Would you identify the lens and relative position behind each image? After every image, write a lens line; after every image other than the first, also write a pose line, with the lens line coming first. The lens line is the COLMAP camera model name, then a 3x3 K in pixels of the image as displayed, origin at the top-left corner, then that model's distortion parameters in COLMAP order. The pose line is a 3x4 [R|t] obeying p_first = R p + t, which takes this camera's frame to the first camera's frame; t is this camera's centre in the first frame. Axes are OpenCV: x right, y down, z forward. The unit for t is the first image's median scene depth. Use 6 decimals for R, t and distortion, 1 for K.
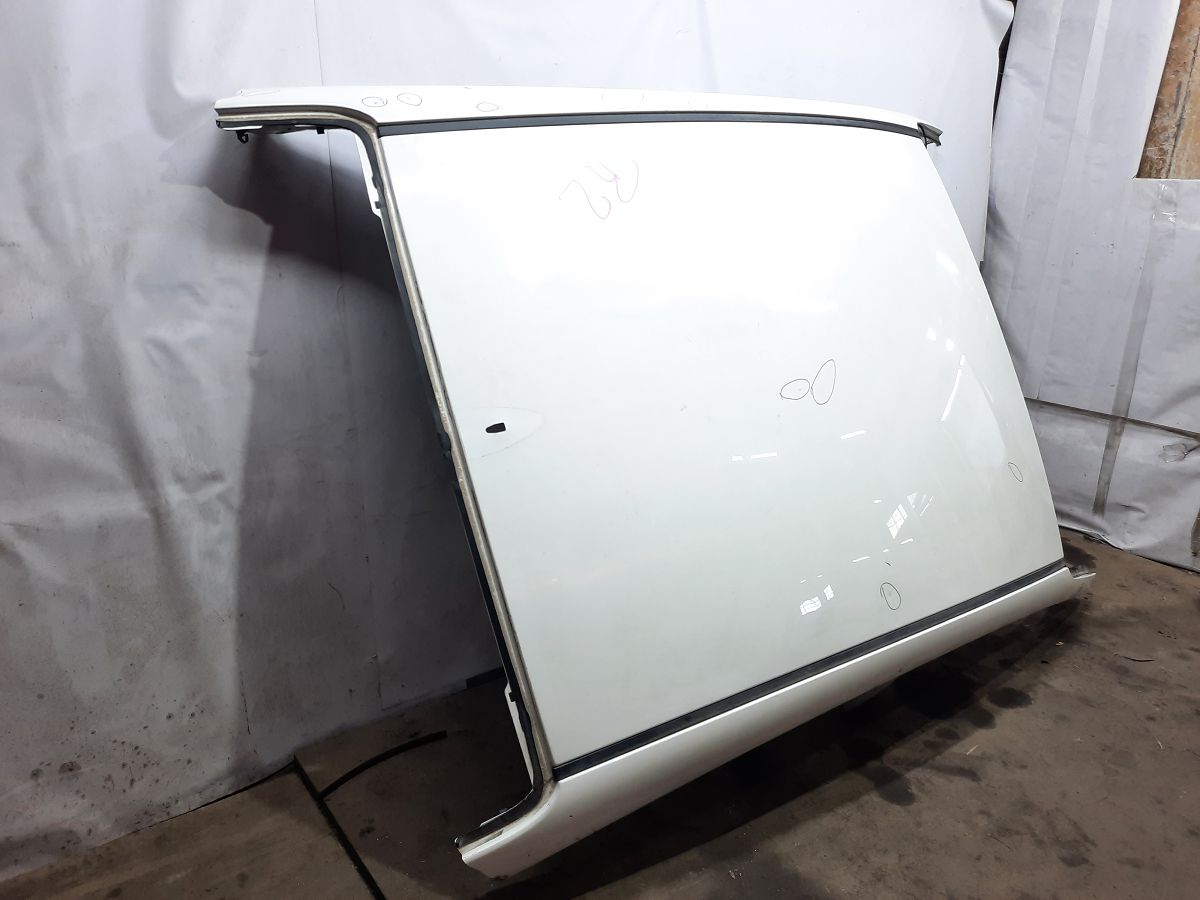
lens RADIAL K [[875.5, 0, 605.4], [0, 875.5, 456.0], [0, 0, 1]] dist [0.031272, -0.020425]
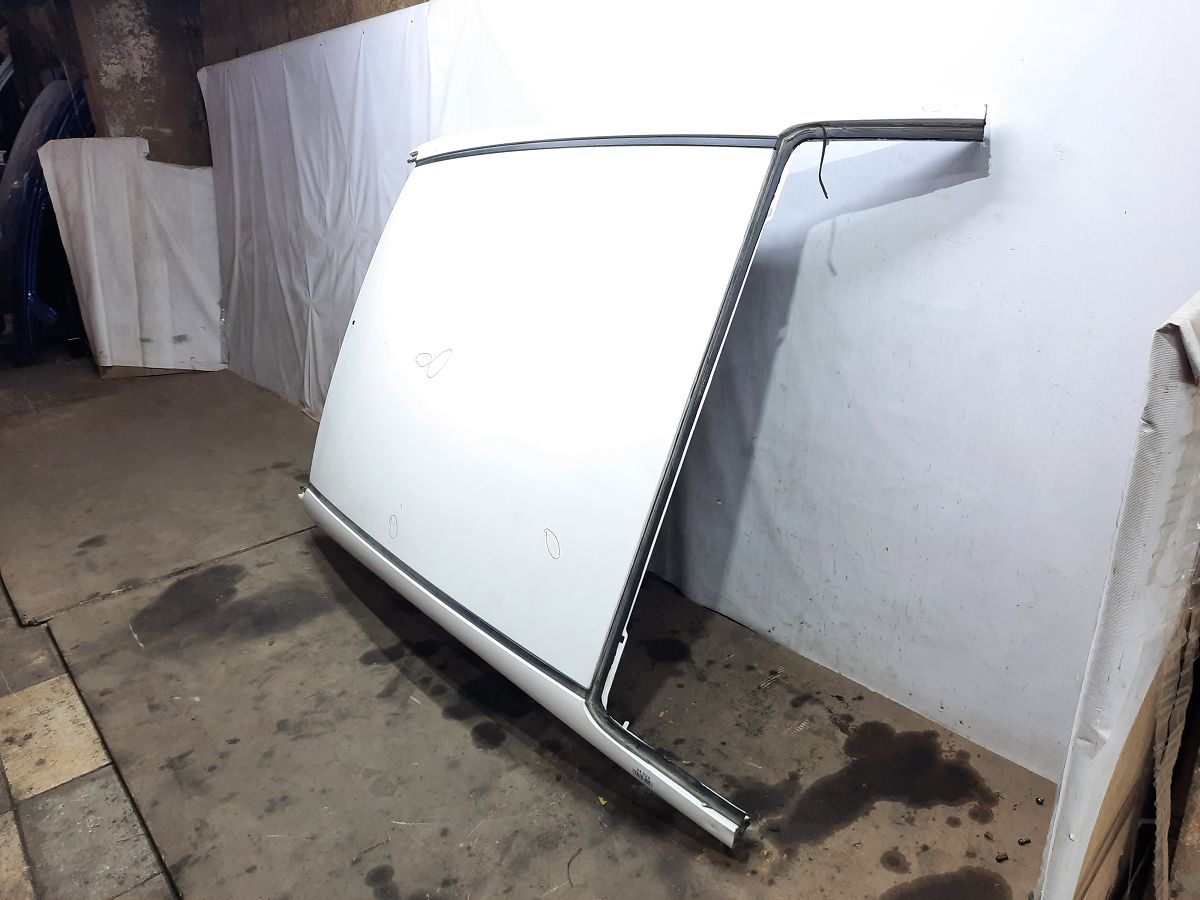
lens RADIAL K [[875.5, 0, 601.5], [0, 875.5, 446.9], [0, 0, 1]] dist [0.031272, -0.020425]
pose [[0.055488, 0.336701, -0.939975, 1.554467], [-0.248480, 0.916464, 0.313611, -0.448702], [0.967046, 0.216164, 0.134516, 1.100699]]
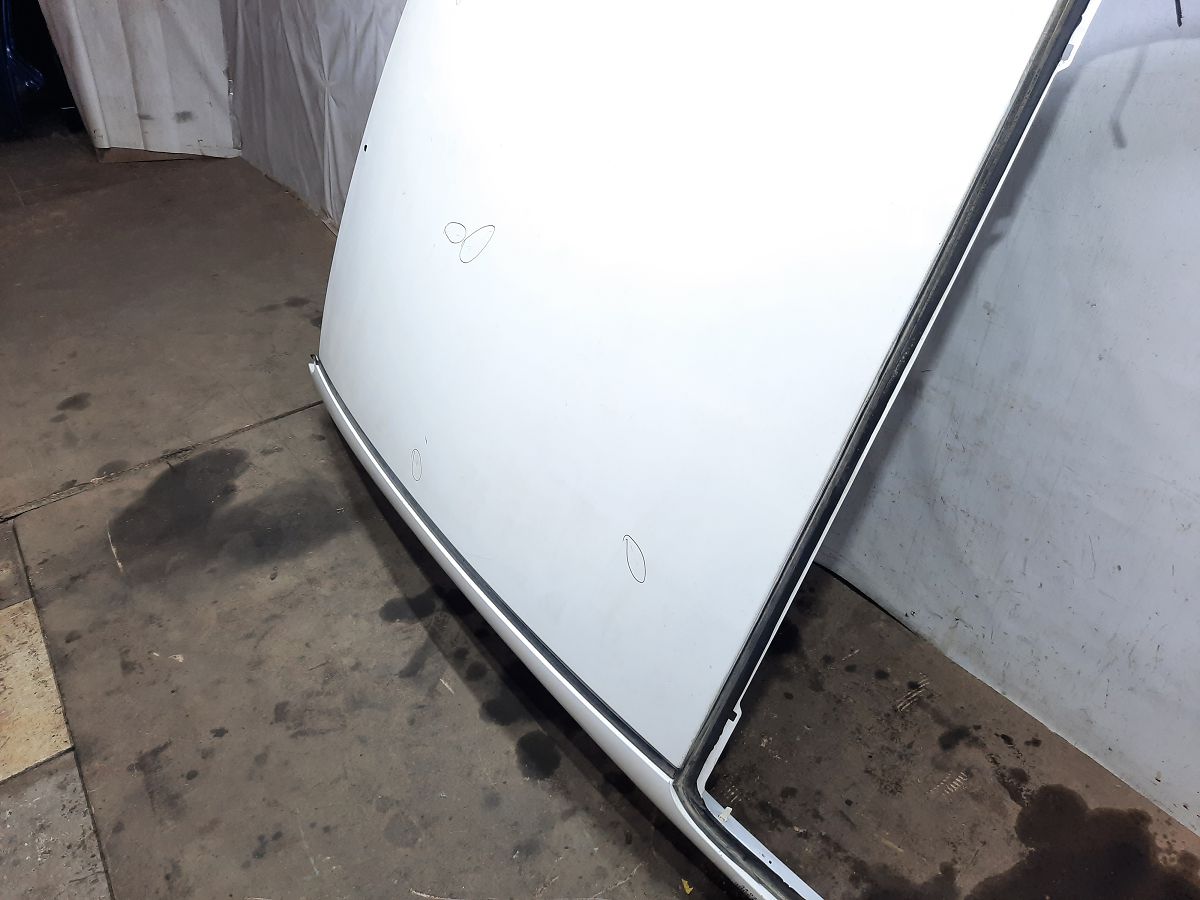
lens RADIAL K [[875.5, 0, 600.8], [0, 875.5, 448.8], [0, 0, 1]] dist [0.031272, -0.020425]
pose [[-0.017664, 0.572072, -0.820013, 1.125051], [-0.262158, 0.788798, 0.555942, -0.462793], [0.964863, 0.224794, 0.136040, 1.062788]]
